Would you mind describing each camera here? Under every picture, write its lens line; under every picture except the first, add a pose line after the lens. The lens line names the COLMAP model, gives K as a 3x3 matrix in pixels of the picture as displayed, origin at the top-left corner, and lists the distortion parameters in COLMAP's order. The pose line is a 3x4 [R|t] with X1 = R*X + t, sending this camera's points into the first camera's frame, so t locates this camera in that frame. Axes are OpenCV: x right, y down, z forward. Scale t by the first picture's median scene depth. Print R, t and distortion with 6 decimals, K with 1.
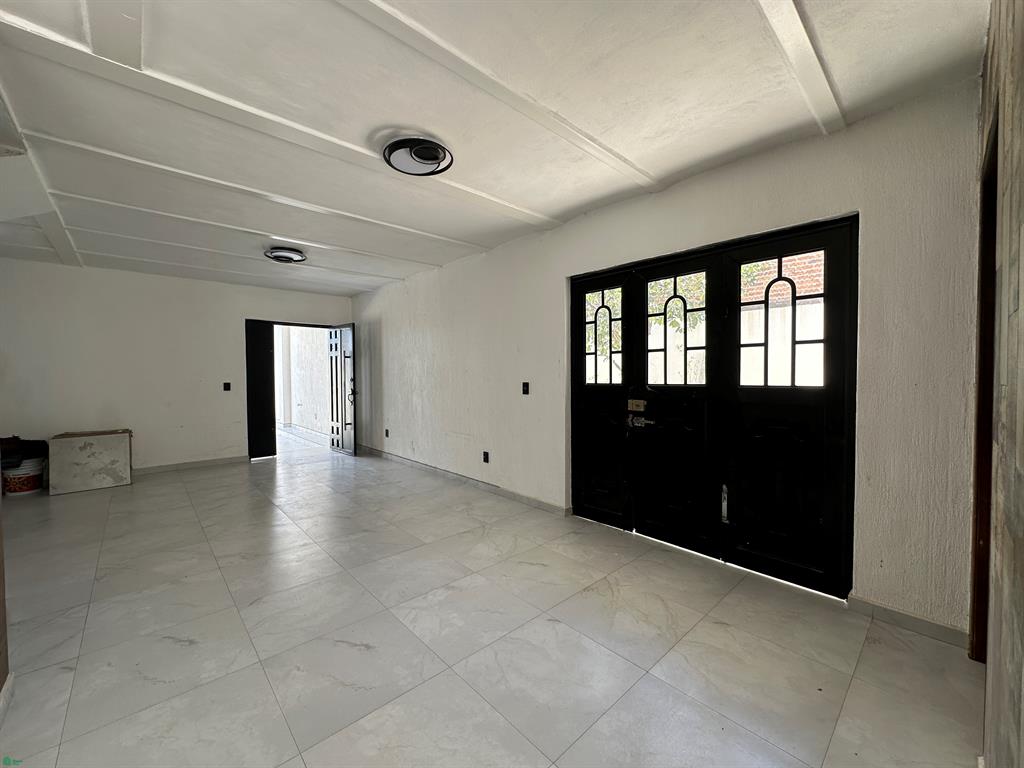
lens RADIAL K [[412.4, 0, 512.8], [0, 412.4, 385.1], [0, 0, 1]] dist [-0.002582, -0.000025]
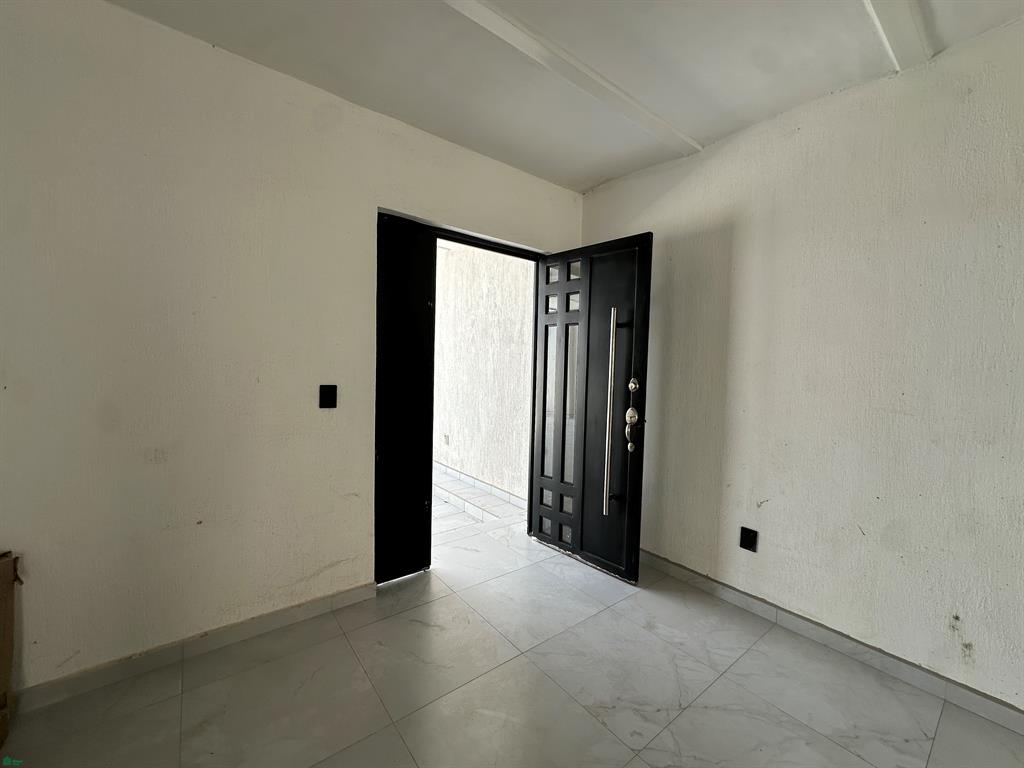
lens RADIAL K [[412.4, 0, 512.6], [0, 412.4, 377.5], [0, 0, 1]] dist [-0.002582, -0.000025]
pose [[0.998022, 0.041141, -0.047535, -0.500463], [-0.040096, 0.998937, 0.022729, -0.025402], [0.048419, -0.020778, 0.998611, 0.631556]]
